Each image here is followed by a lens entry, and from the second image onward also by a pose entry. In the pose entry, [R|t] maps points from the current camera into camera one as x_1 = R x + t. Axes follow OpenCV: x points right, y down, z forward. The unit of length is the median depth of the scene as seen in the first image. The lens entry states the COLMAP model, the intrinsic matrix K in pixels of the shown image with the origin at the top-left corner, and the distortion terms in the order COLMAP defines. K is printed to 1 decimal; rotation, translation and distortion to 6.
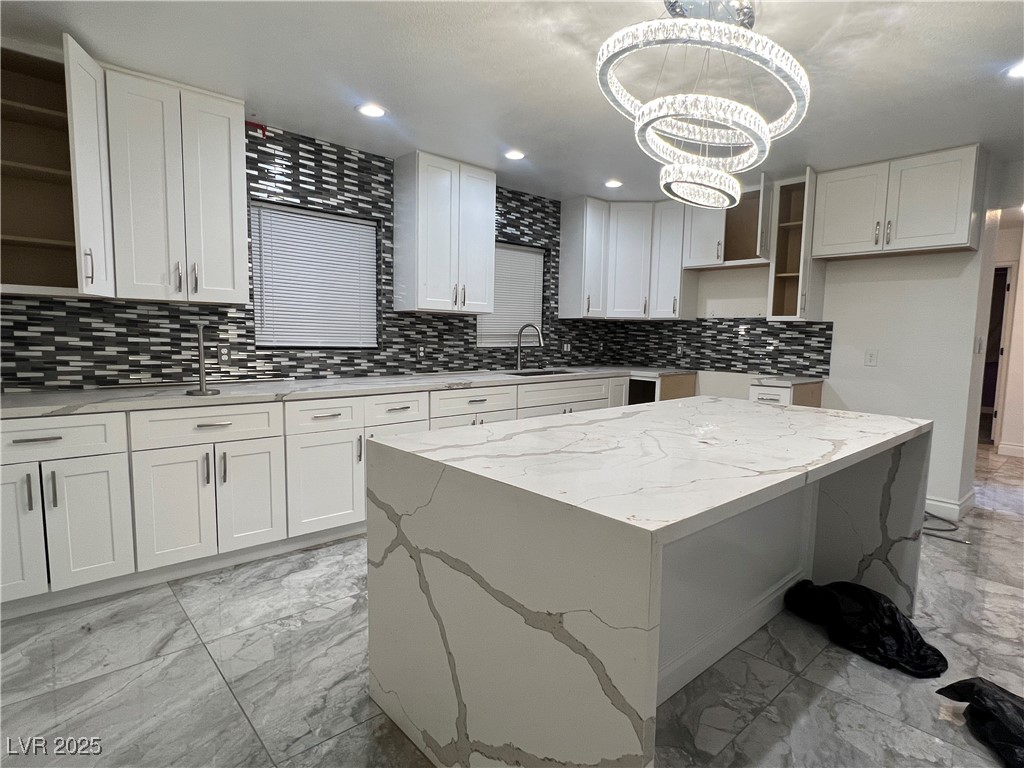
lens RADIAL K [[551.9, 0, 512.2], [0, 551.9, 385.8], [0, 0, 1]] dist [0.001715, 0.000923]
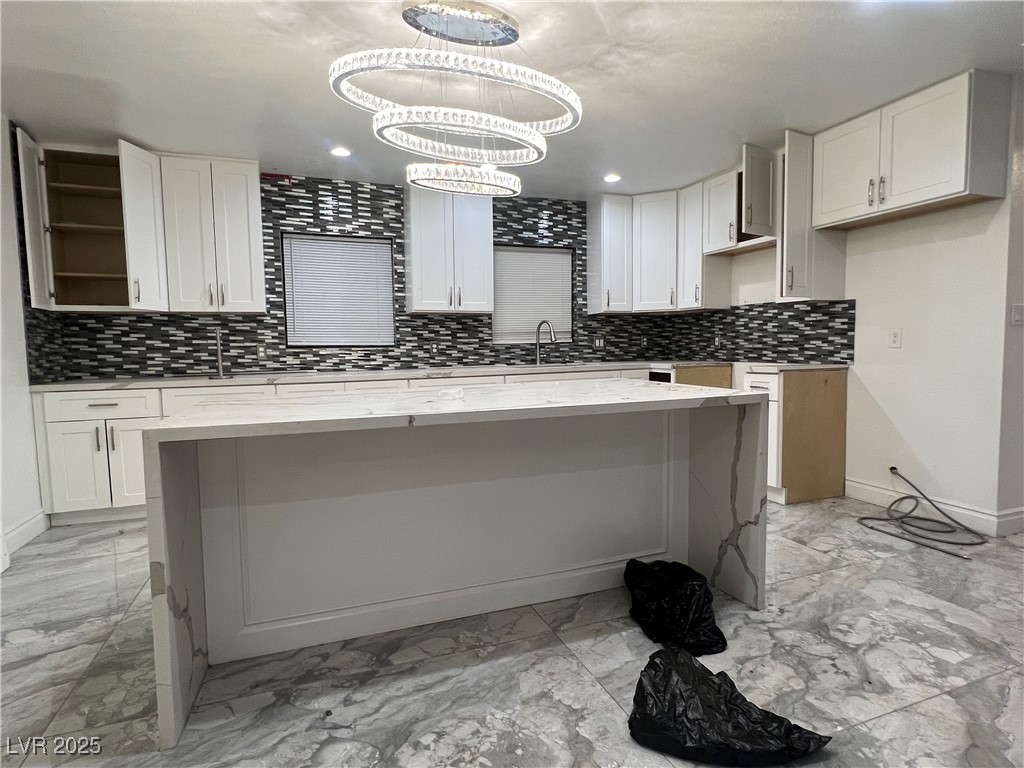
lens RADIAL K [[551.9, 0, 516.2], [0, 551.9, 385.5], [0, 0, 1]] dist [0.001715, 0.000923]
pose [[0.930042, -0.007559, -0.367375, 0.450058], [-0.001473, 0.999704, -0.024299, 0.046475], [0.367450, 0.023141, 0.929755, -0.000323]]
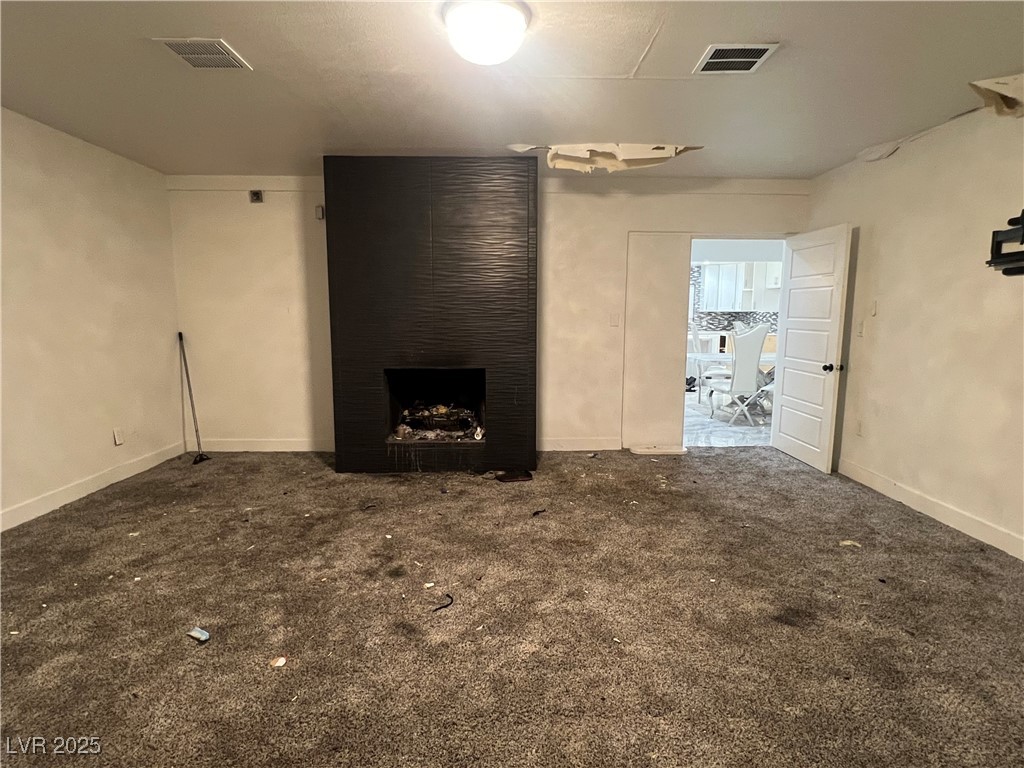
lens RADIAL K [[551.9, 0, 511.3], [0, 551.9, 384.0], [0, 0, 1]] dist [0.001715, 0.000923]
pose [[0.746710, 0.065464, -0.661921, 1.515657], [-0.052965, 0.997837, 0.038937, 0.207819], [0.663038, 0.005985, 0.748562, -1.951127]]
